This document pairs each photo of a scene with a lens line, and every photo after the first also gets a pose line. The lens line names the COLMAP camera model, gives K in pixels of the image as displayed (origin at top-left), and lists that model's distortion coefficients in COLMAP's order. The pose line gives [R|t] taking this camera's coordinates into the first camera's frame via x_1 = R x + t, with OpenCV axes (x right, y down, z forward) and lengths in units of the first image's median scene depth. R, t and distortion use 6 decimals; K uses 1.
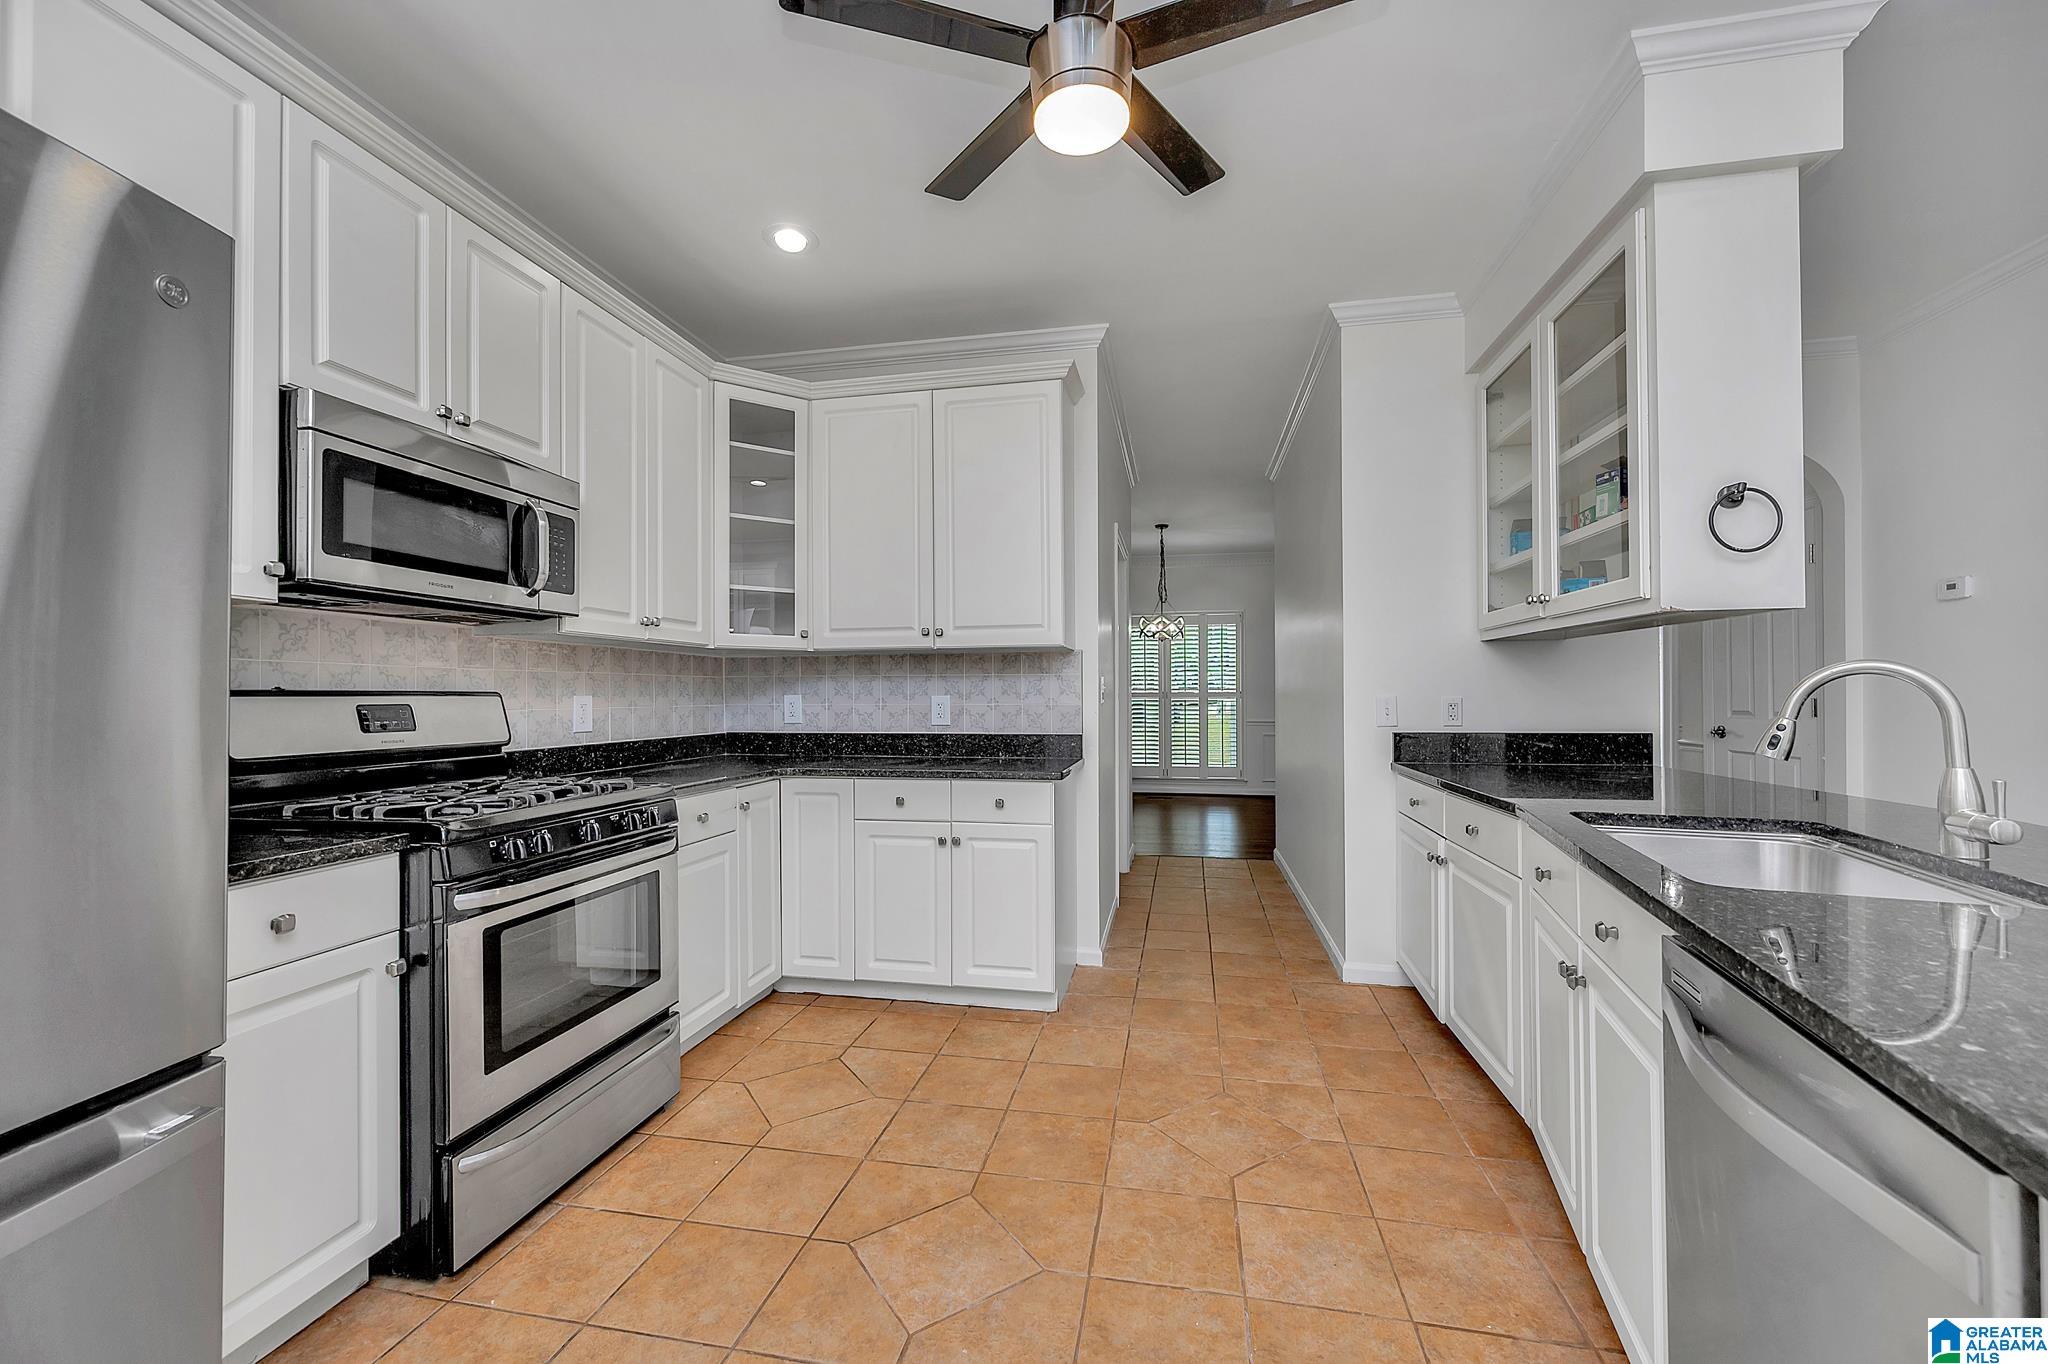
lens RADIAL K [[801.3, 0, 1023.5], [0, 801.3, 691.3], [0, 0, 1]] dist [-0.003646, -0.000189]
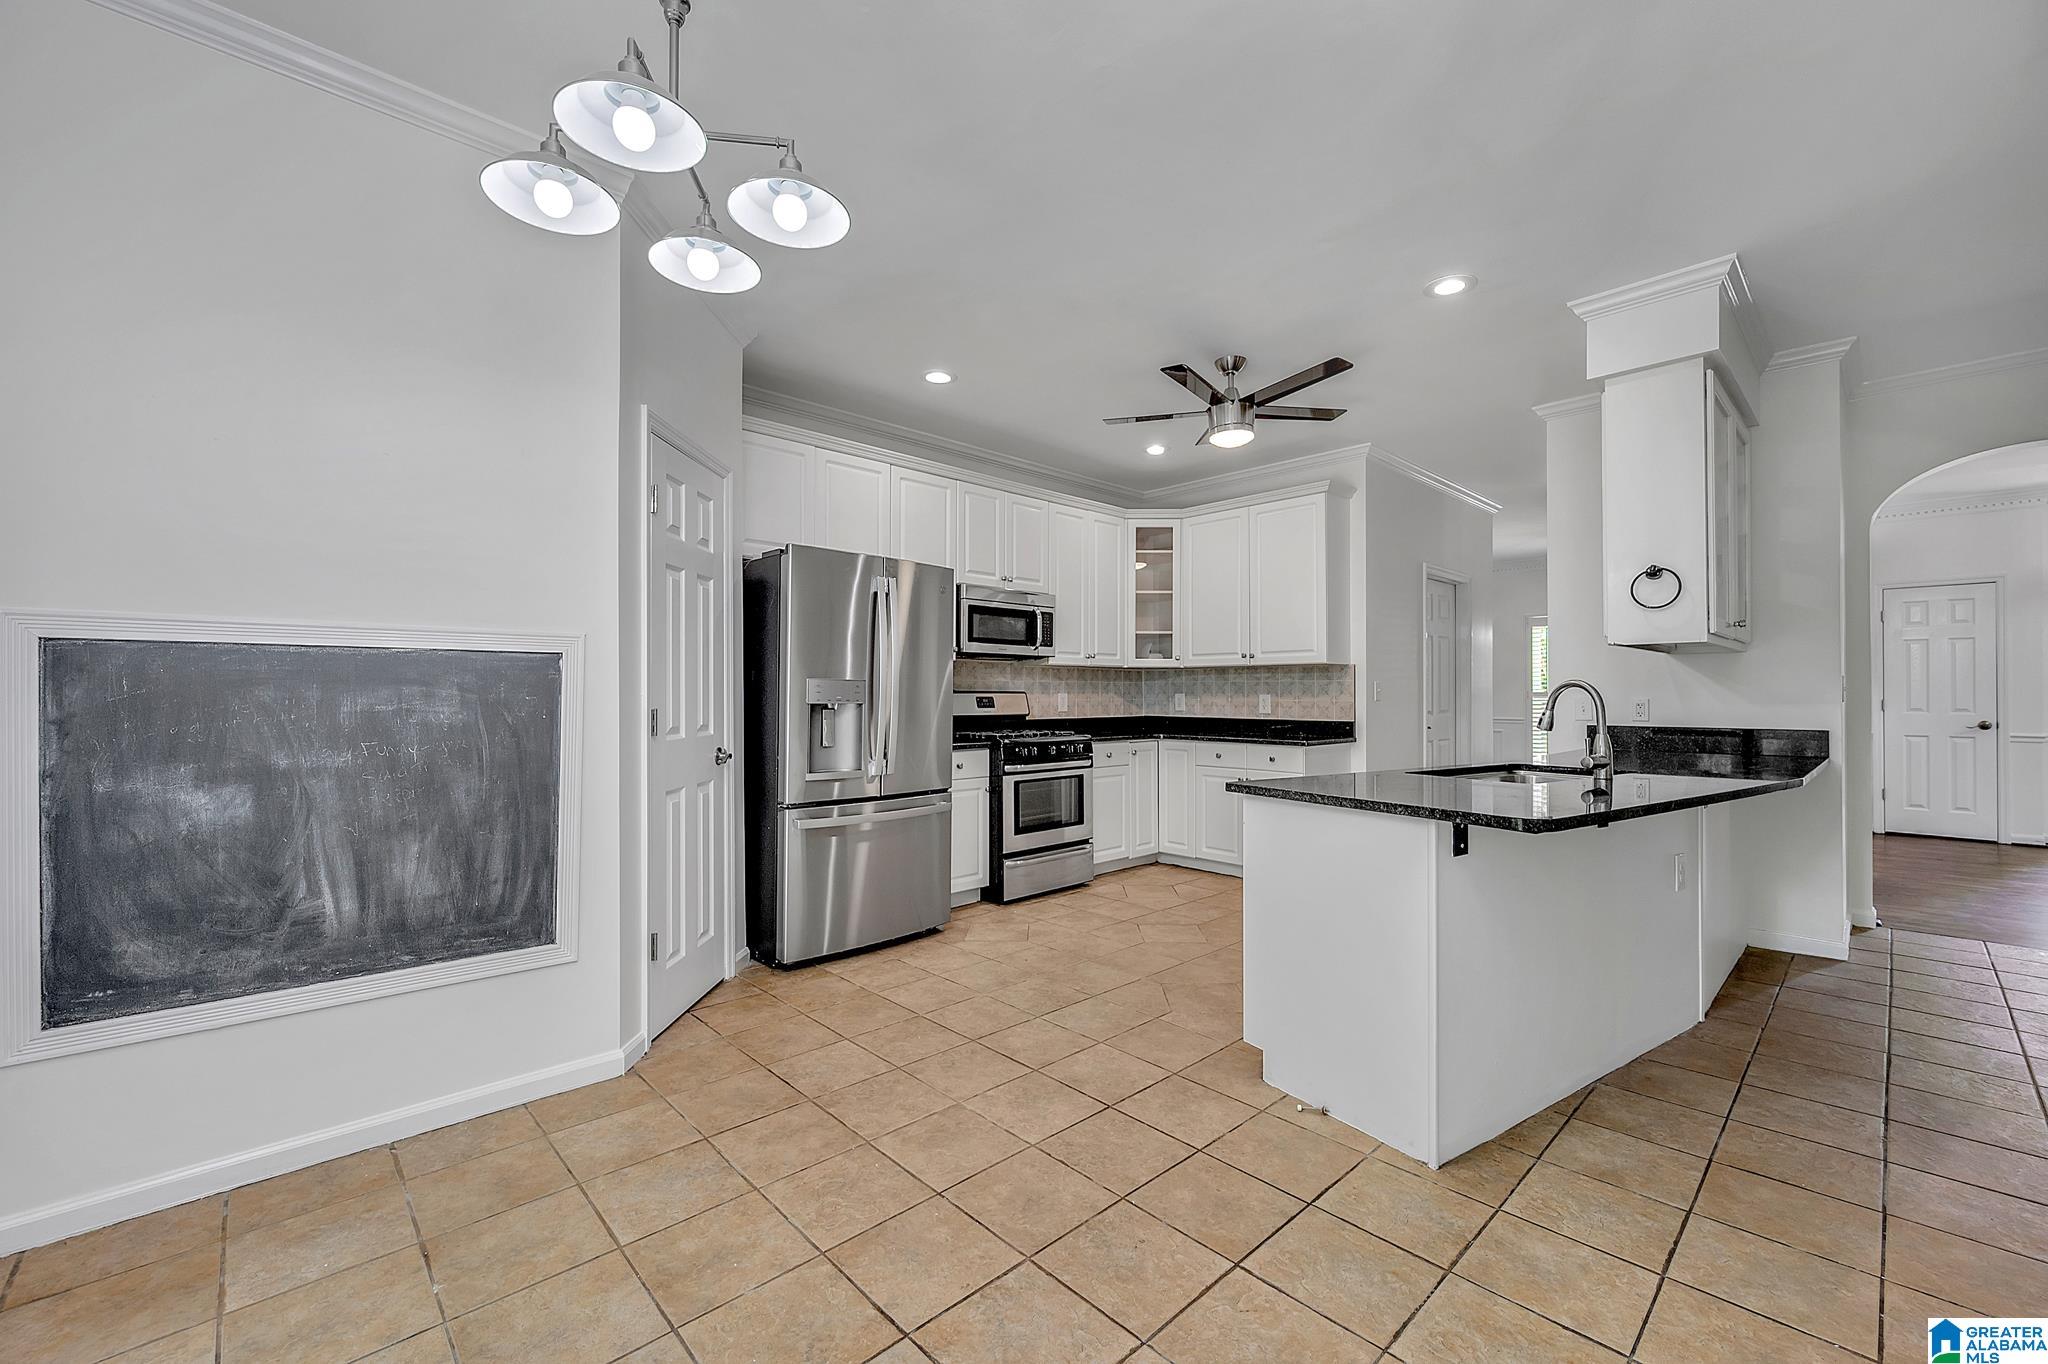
lens RADIAL K [[813.9, 0, 1024.3], [0, 813.9, 686.3], [0, 0, 1]] dist [-0.002131, 0.000493]
pose [[0.815979, 0.001703, -0.578079, 0.693666], [-0.003759, 0.999990, -0.002360, -0.009211], [0.578070, 0.004098, 0.815977, -0.901231]]
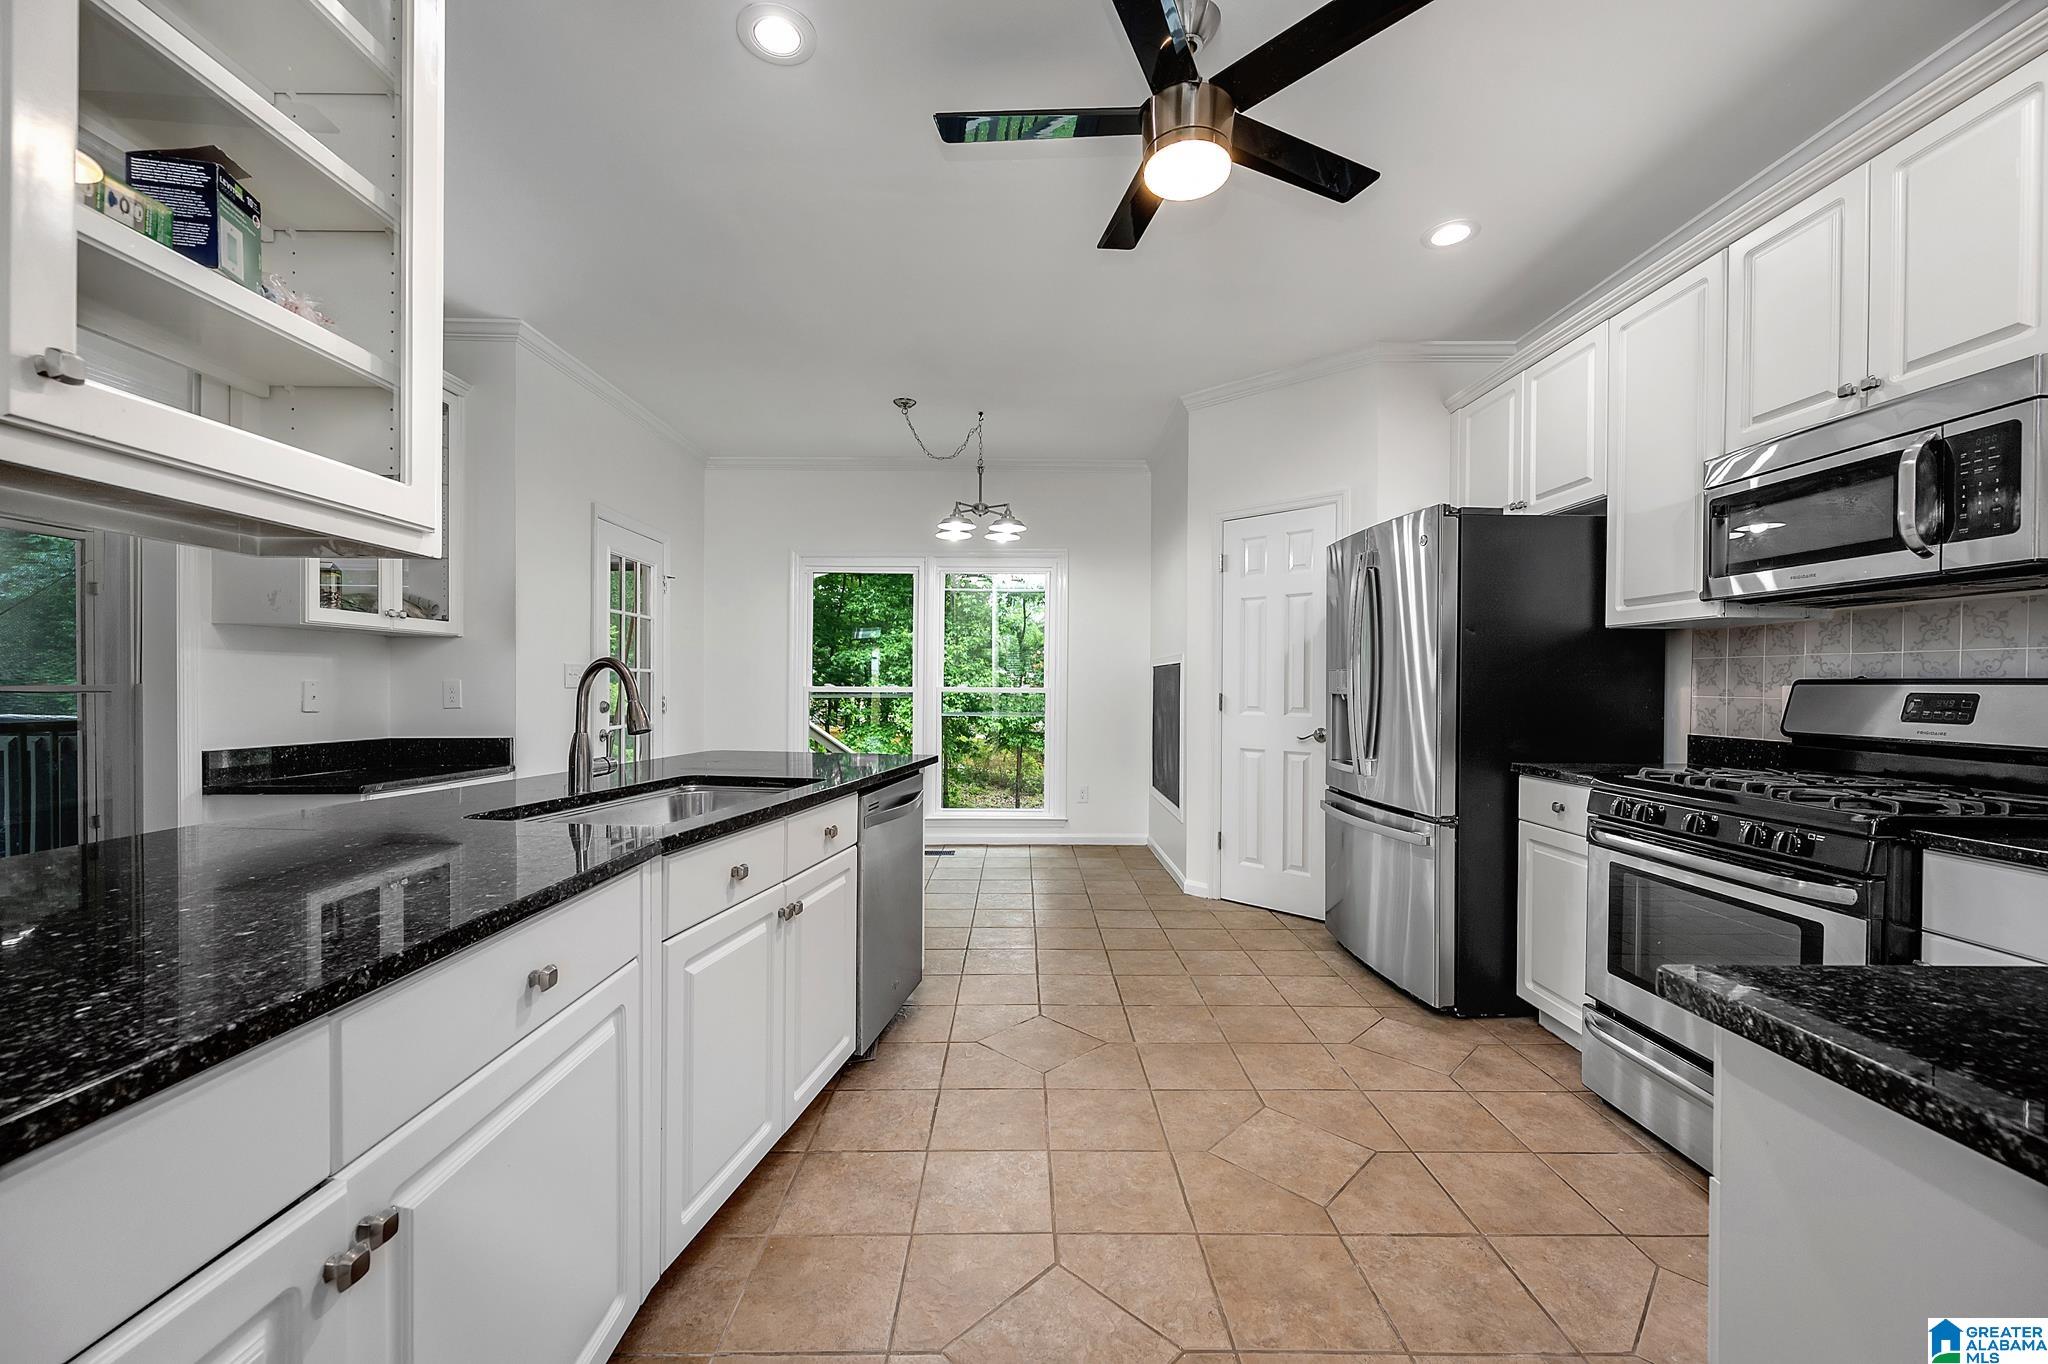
lens RADIAL K [[813.9, 0, 1027.8], [0, 813.9, 687.3], [0, 0, 1]] dist [-0.002131, 0.000493]
pose [[-0.977985, 0.000692, -0.208673, 0.403602], [0.000469, 0.999999, 0.001115, 0.007678], [0.208674, 0.000993, -0.977985, 1.576951]]
